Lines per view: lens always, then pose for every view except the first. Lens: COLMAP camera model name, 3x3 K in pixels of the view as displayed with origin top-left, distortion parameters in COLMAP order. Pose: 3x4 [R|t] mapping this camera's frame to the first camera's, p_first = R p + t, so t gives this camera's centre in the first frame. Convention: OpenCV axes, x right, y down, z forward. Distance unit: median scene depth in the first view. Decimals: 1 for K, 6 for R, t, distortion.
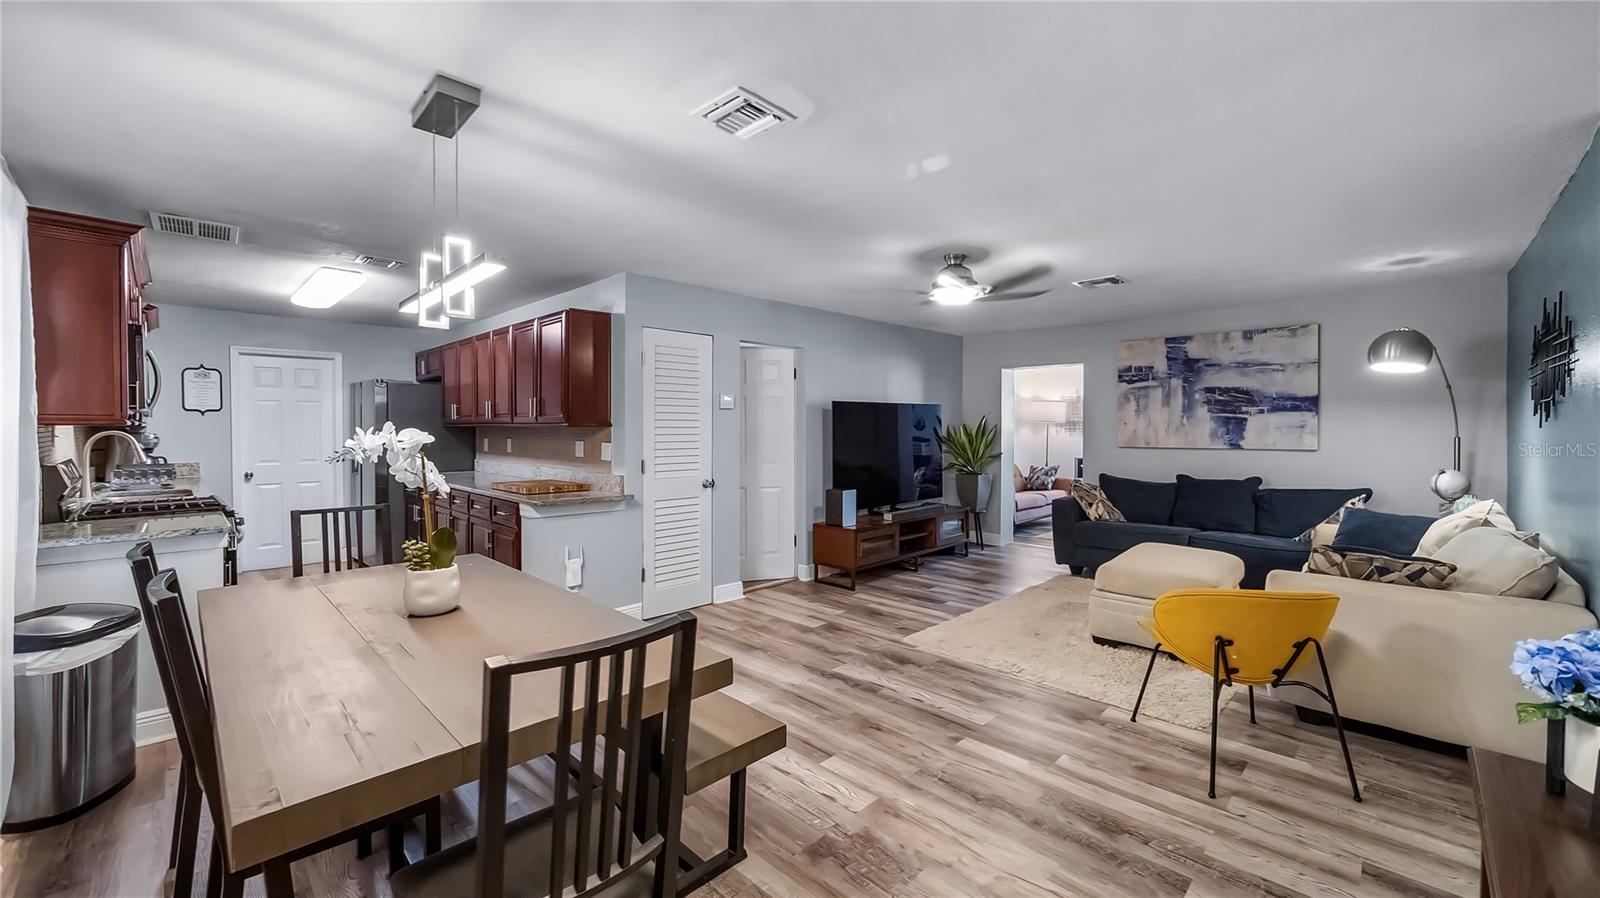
lens RADIAL K [[615.1, 0, 801.0], [0, 615.1, 439.6], [0, 0, 1]] dist [0.000978, 0.000201]
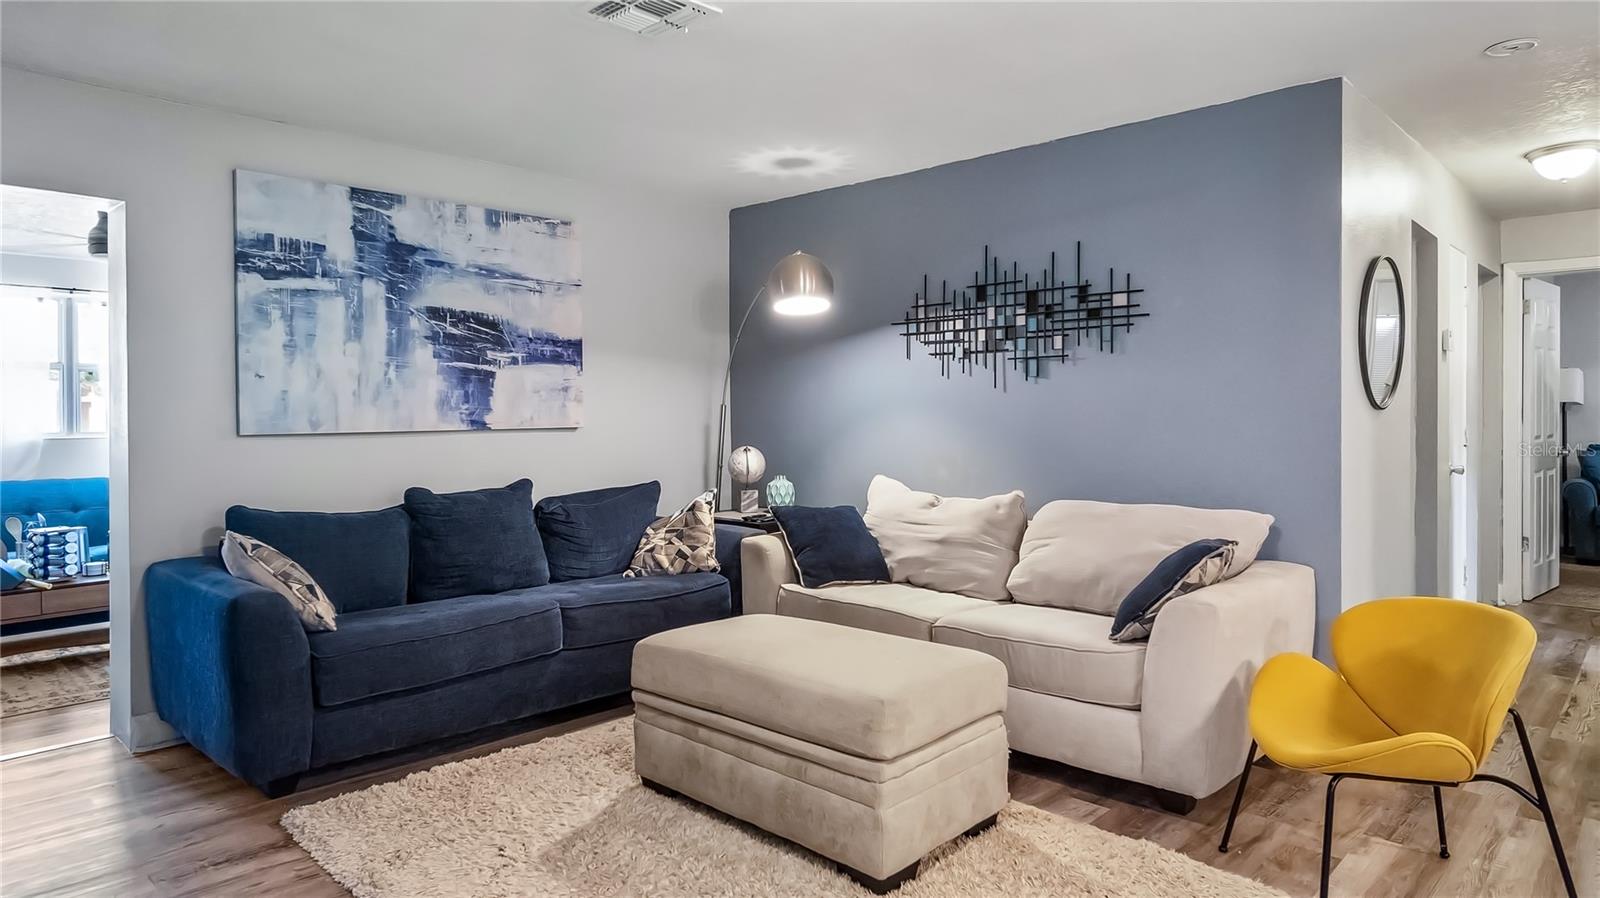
lens RADIAL K [[949.9, 0, 731.9], [0, 949.9, 425.2], [0, 0, 1]] dist [-0.001401, -0.001073]
pose [[-0.008860, -0.011104, 0.999899, -0.114305], [0.022199, 0.999690, 0.011299, 0.007136], [-0.999714, 0.022296, -0.008610, 0.829253]]
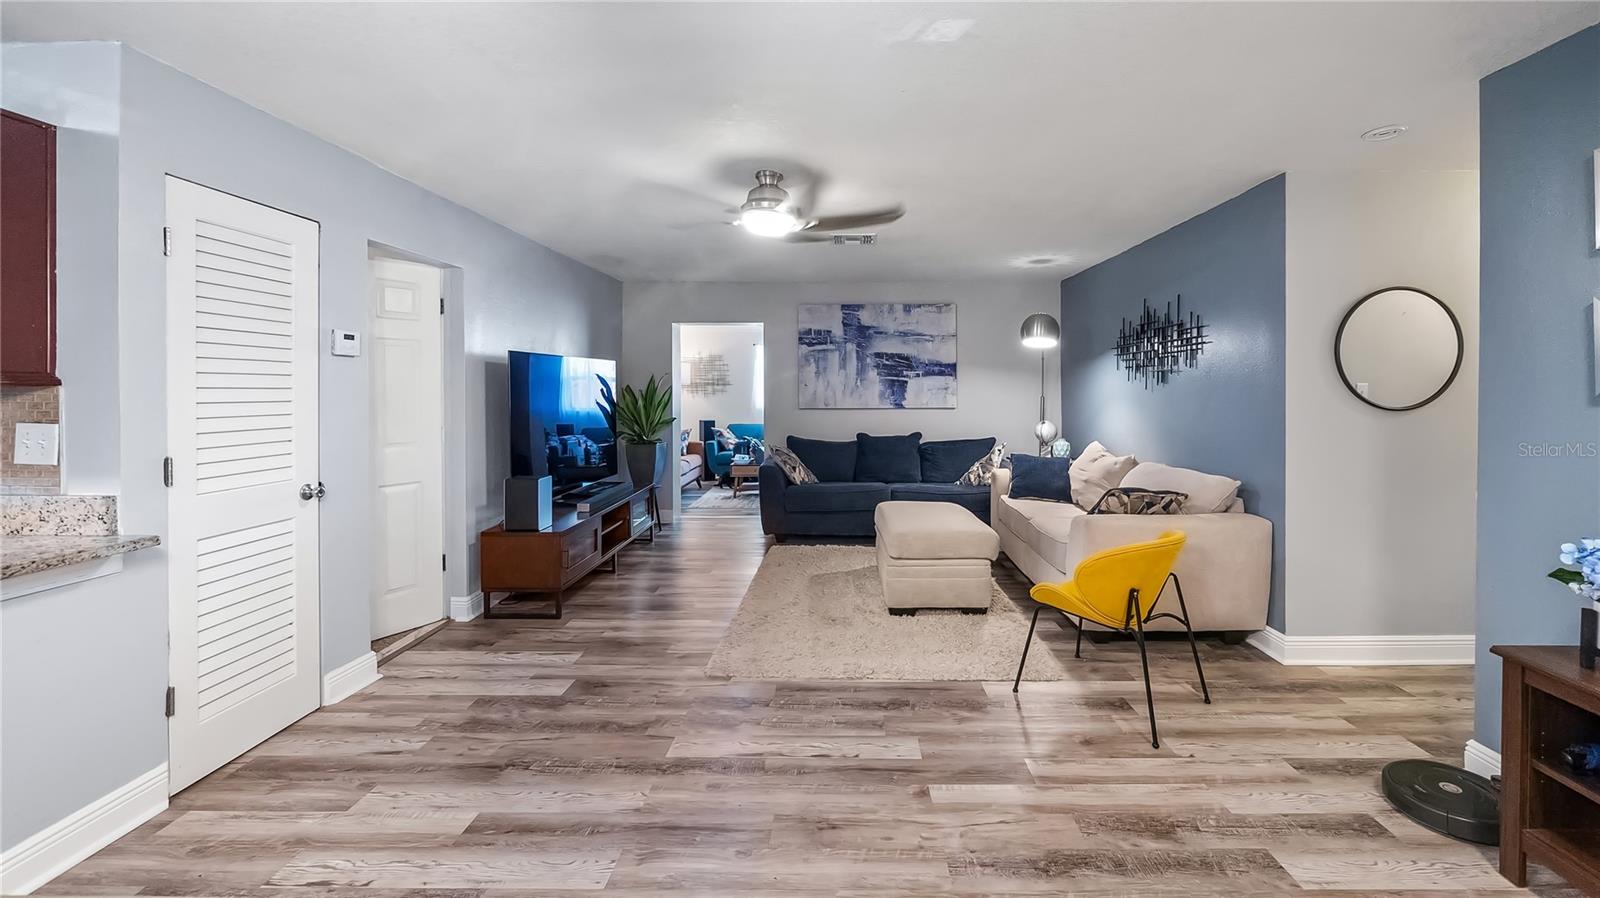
lens RADIAL K [[628.4, 0, 820.4], [0, 628.4, 397.3], [0, 0, 1]] dist [-0.002184, -0.000045]
pose [[0.722979, -0.008494, 0.690818, -0.204715], [0.013495, 0.999907, -0.001829, -0.004620], [-0.690739, 0.010644, 0.723026, 0.278630]]
